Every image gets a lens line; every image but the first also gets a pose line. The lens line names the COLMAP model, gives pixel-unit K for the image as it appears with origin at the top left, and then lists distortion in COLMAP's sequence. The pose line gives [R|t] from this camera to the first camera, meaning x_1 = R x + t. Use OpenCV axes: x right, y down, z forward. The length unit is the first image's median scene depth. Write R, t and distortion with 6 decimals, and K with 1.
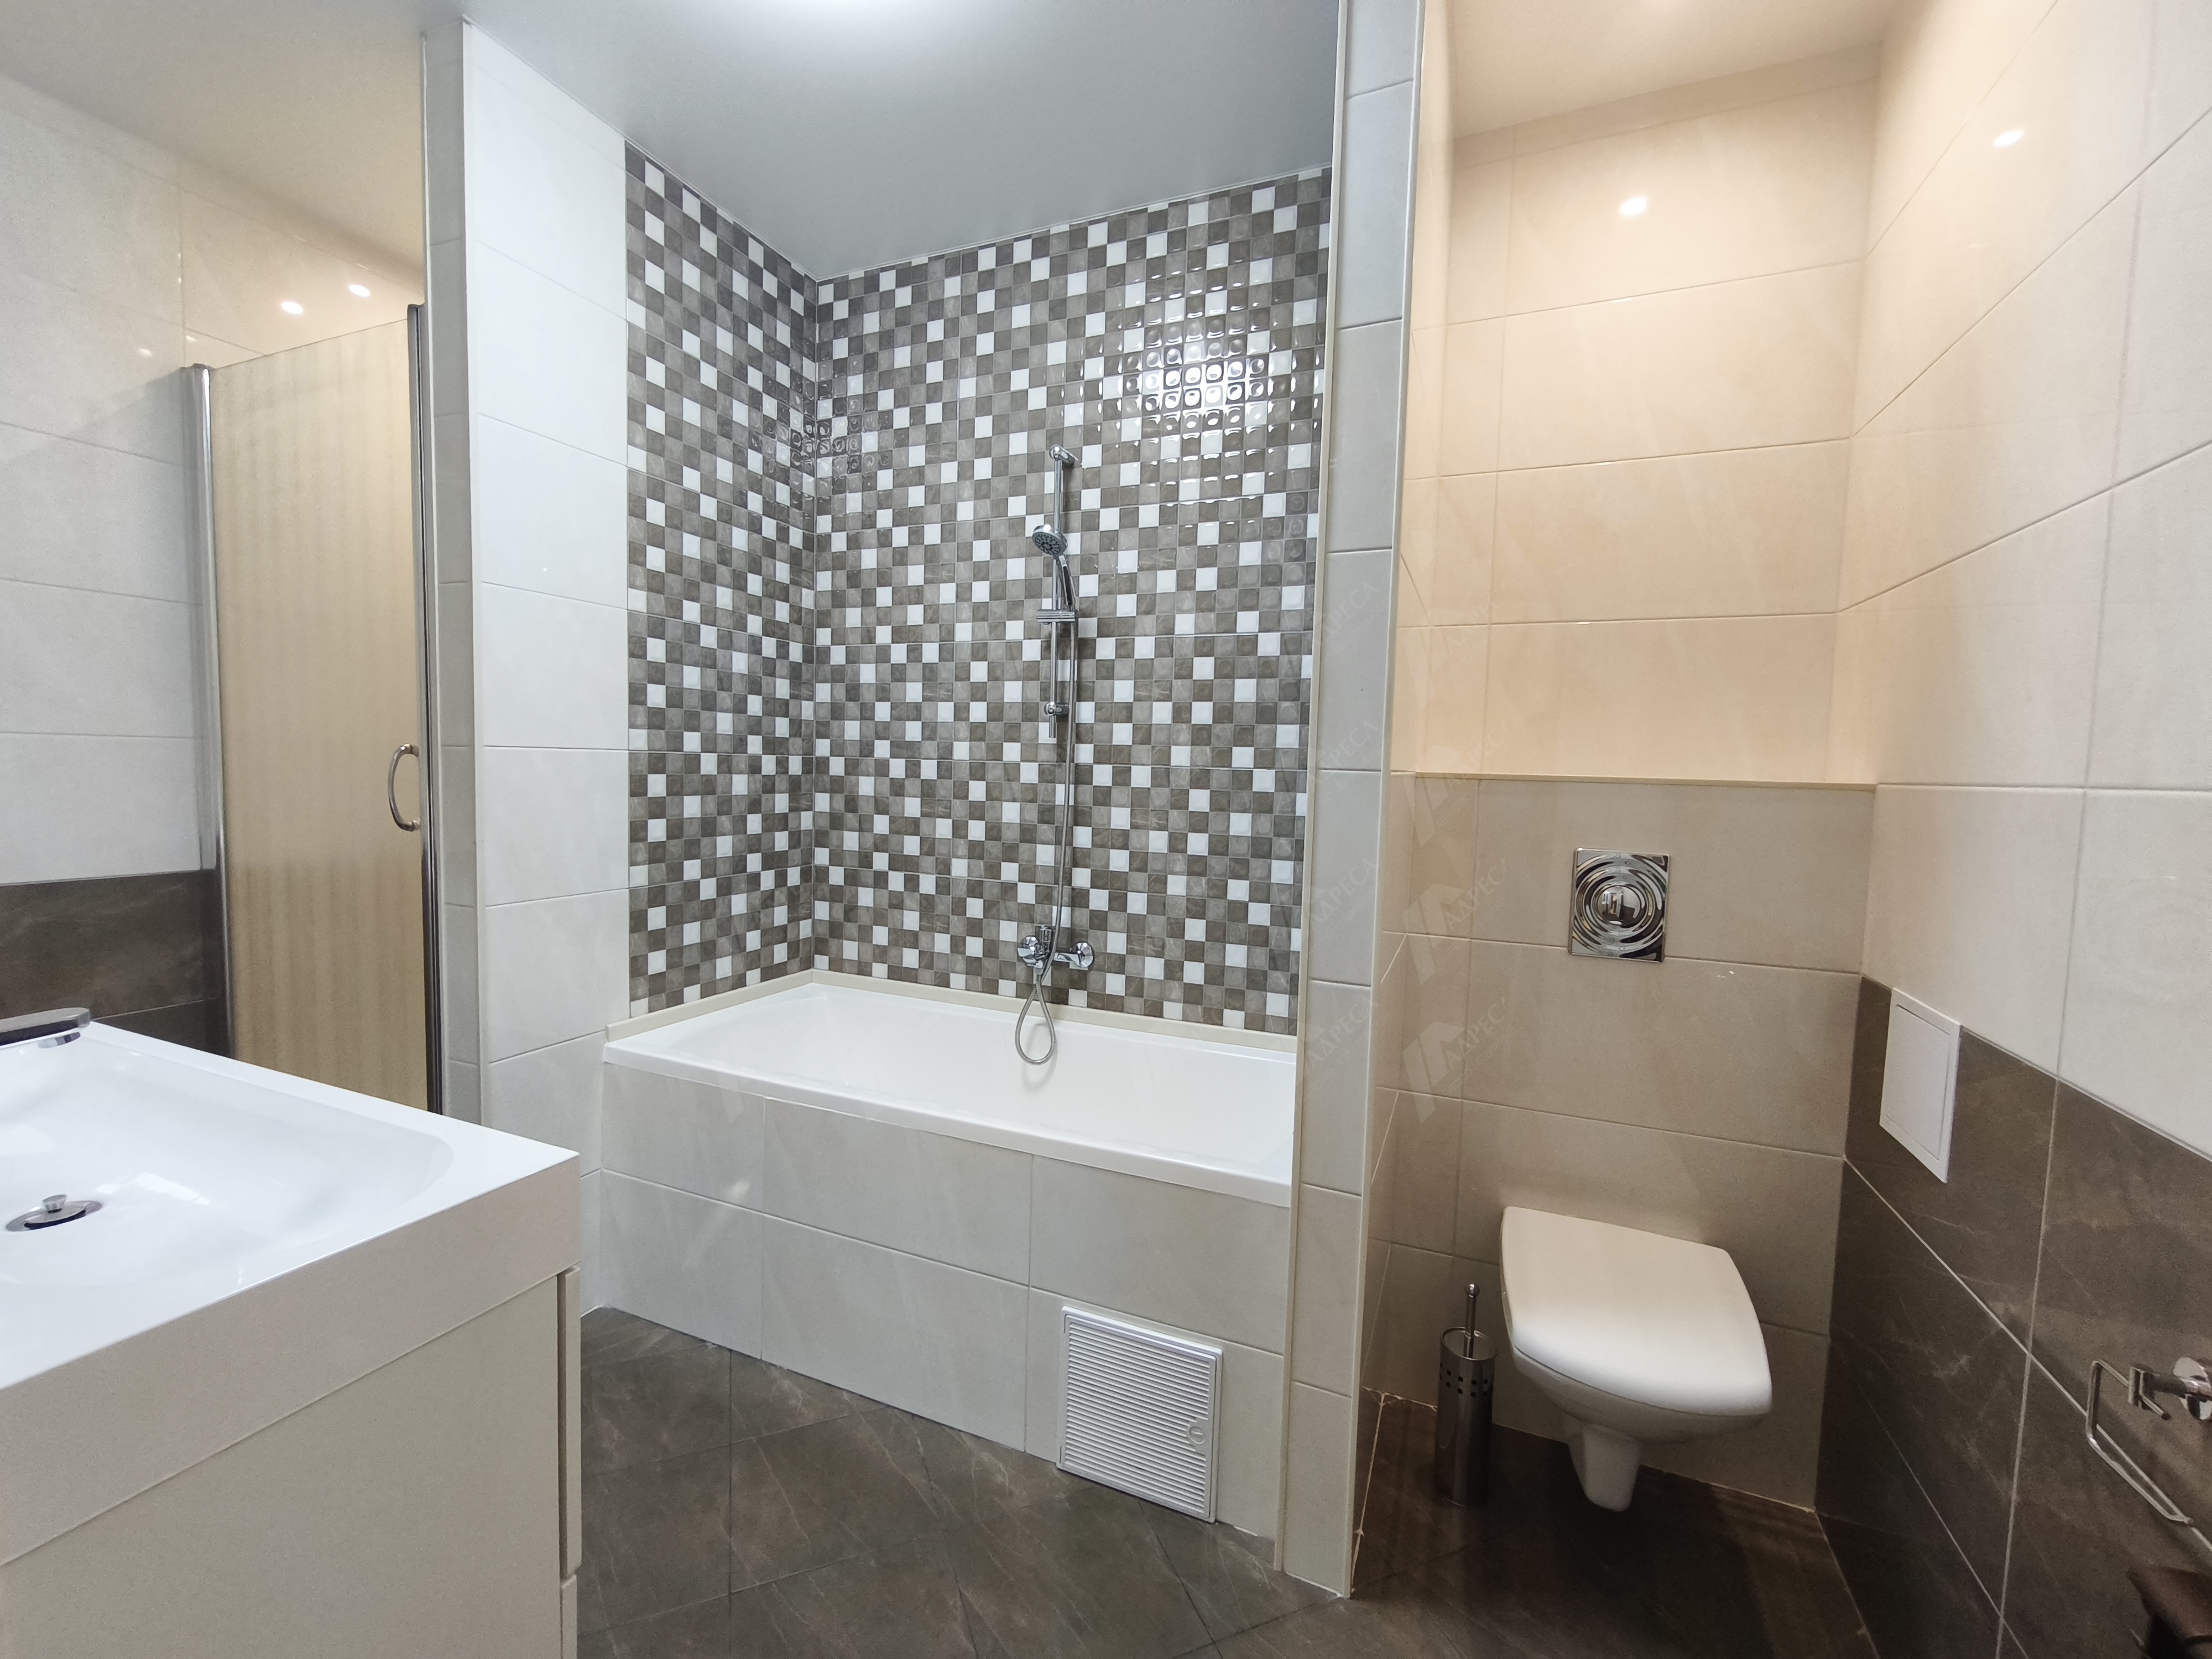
lens RADIAL K [[869.6, 0, 1036.8], [0, 869.6, 813.9], [0, 0, 1]] dist [0.004682, -0.000379]
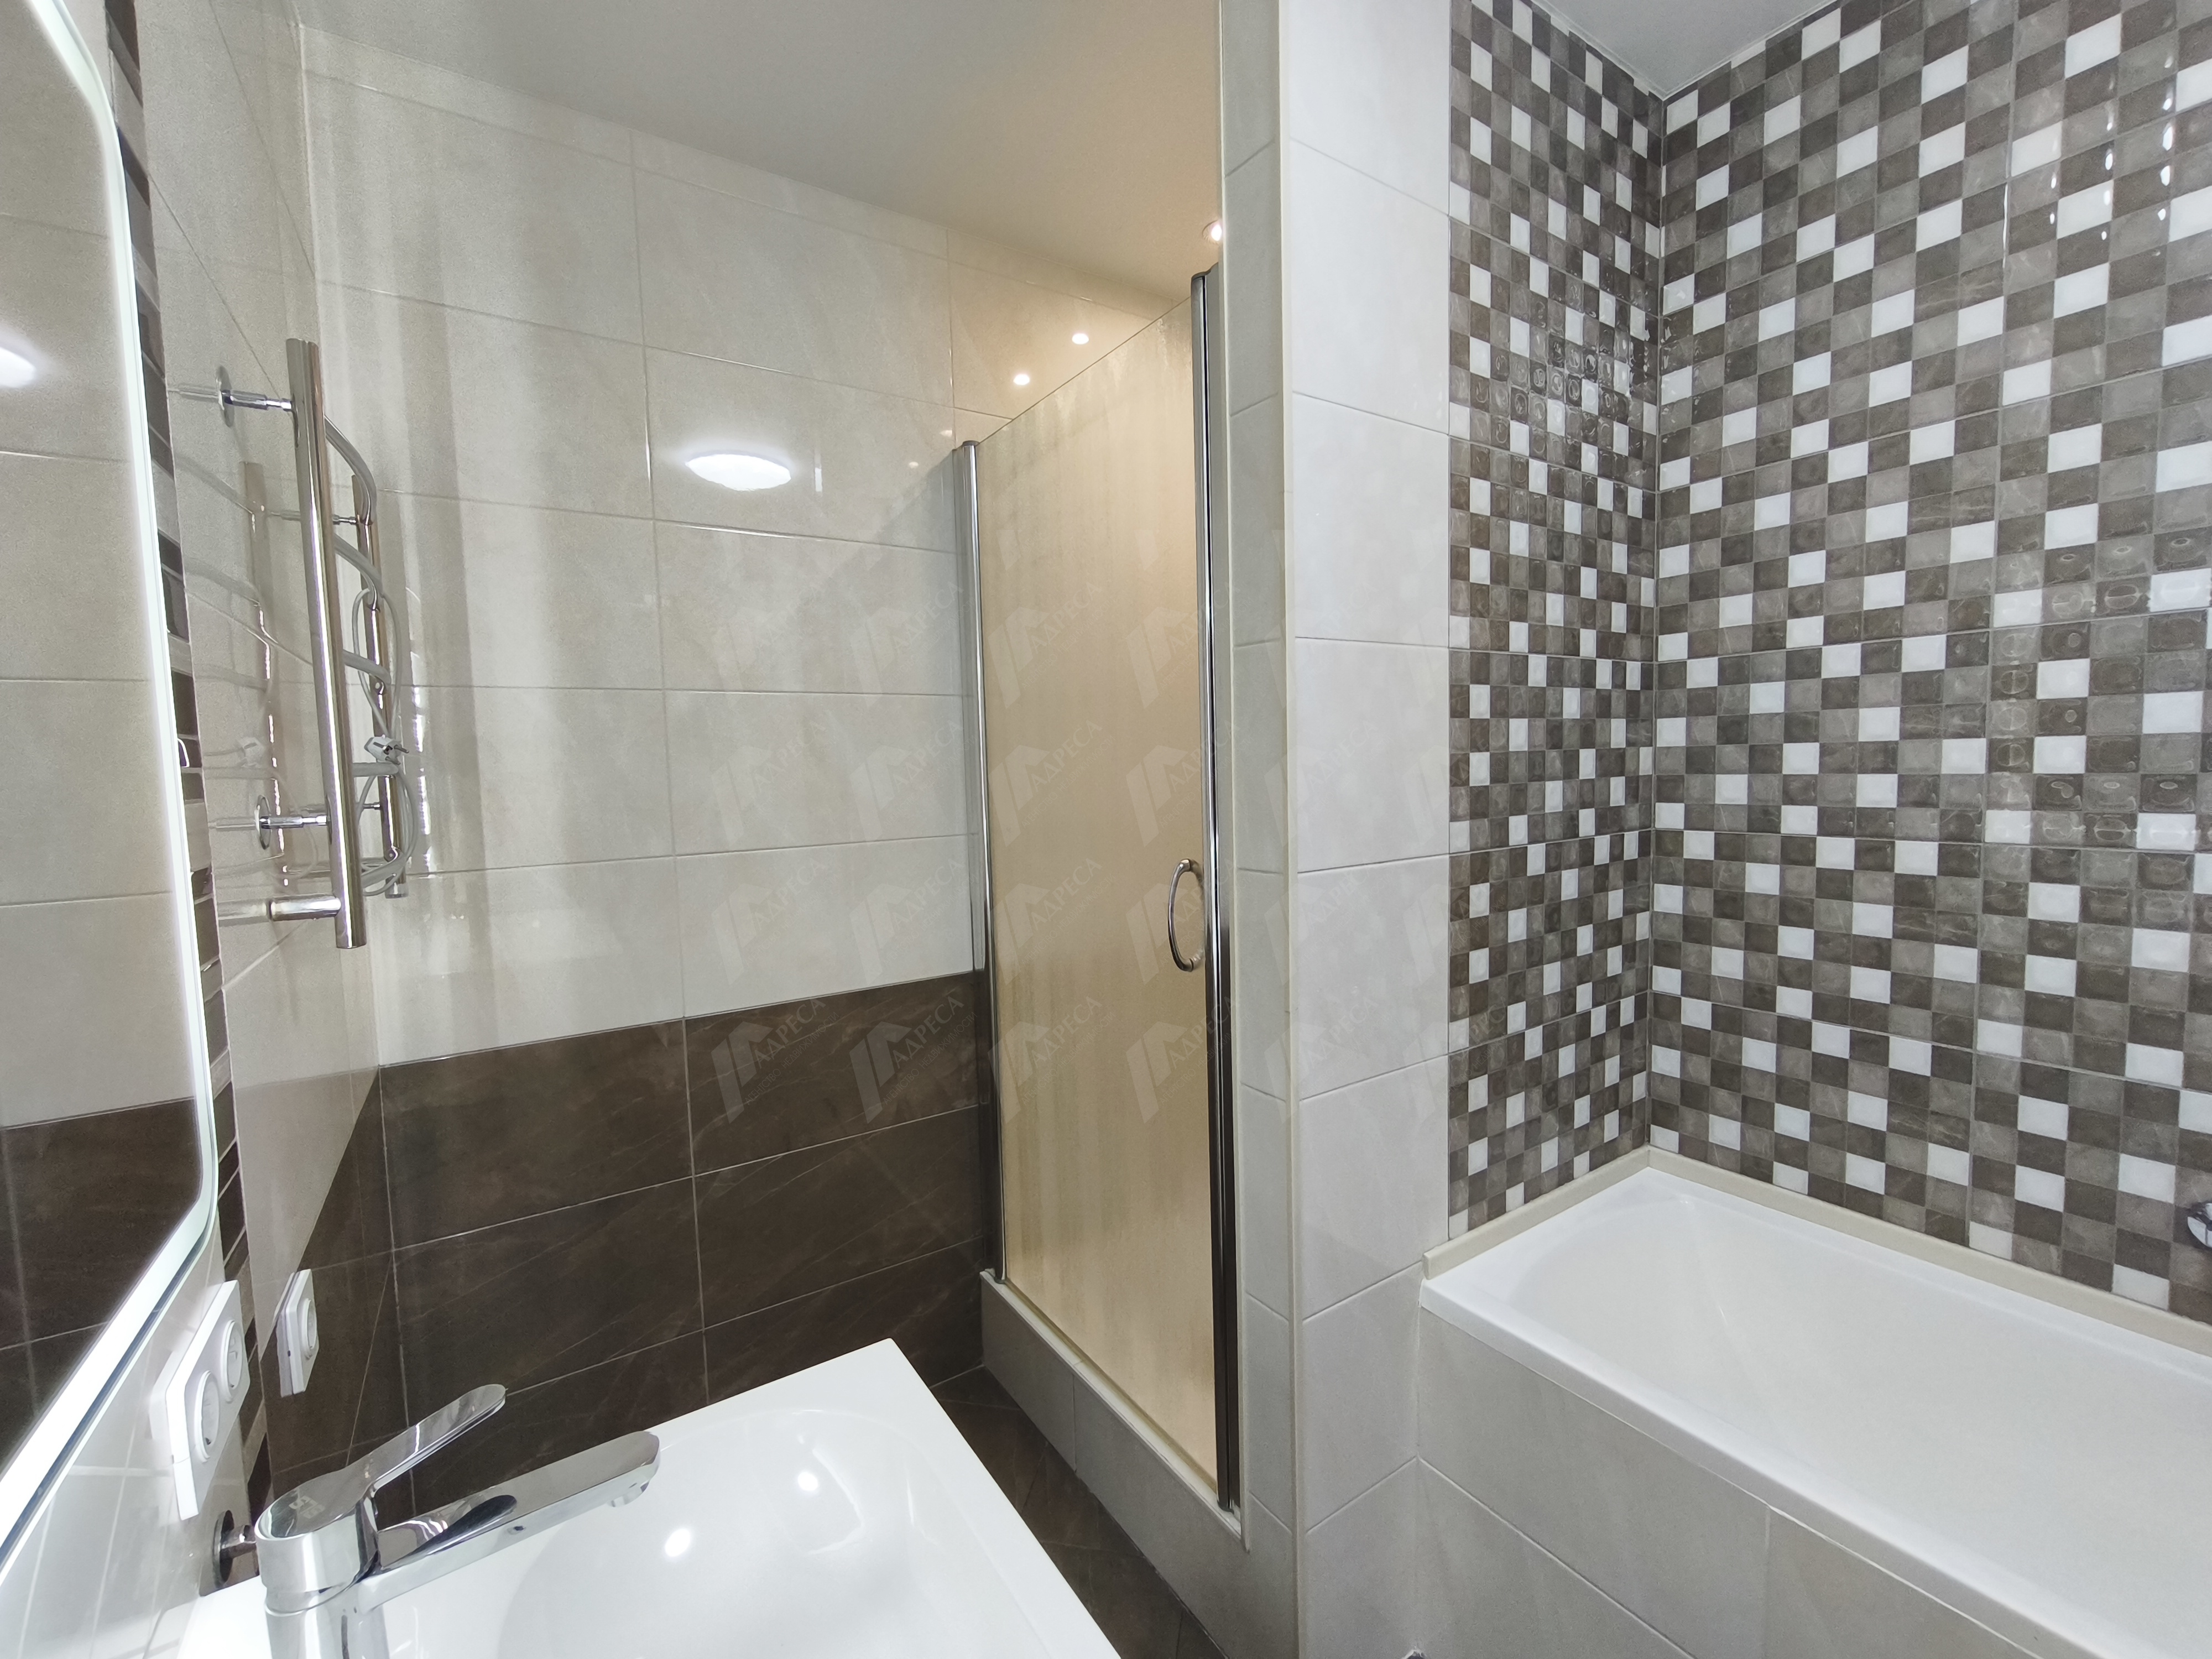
lens RADIAL K [[869.6, 0, 1092.1], [0, 869.6, 824.5], [0, 0, 1]] dist [0.004682, -0.000379]
pose [[0.837170, -0.005905, -0.546911, -0.273853], [0.011395, 0.999913, 0.006648, -0.086026], [0.546825, -0.011797, 0.837164, 0.230510]]
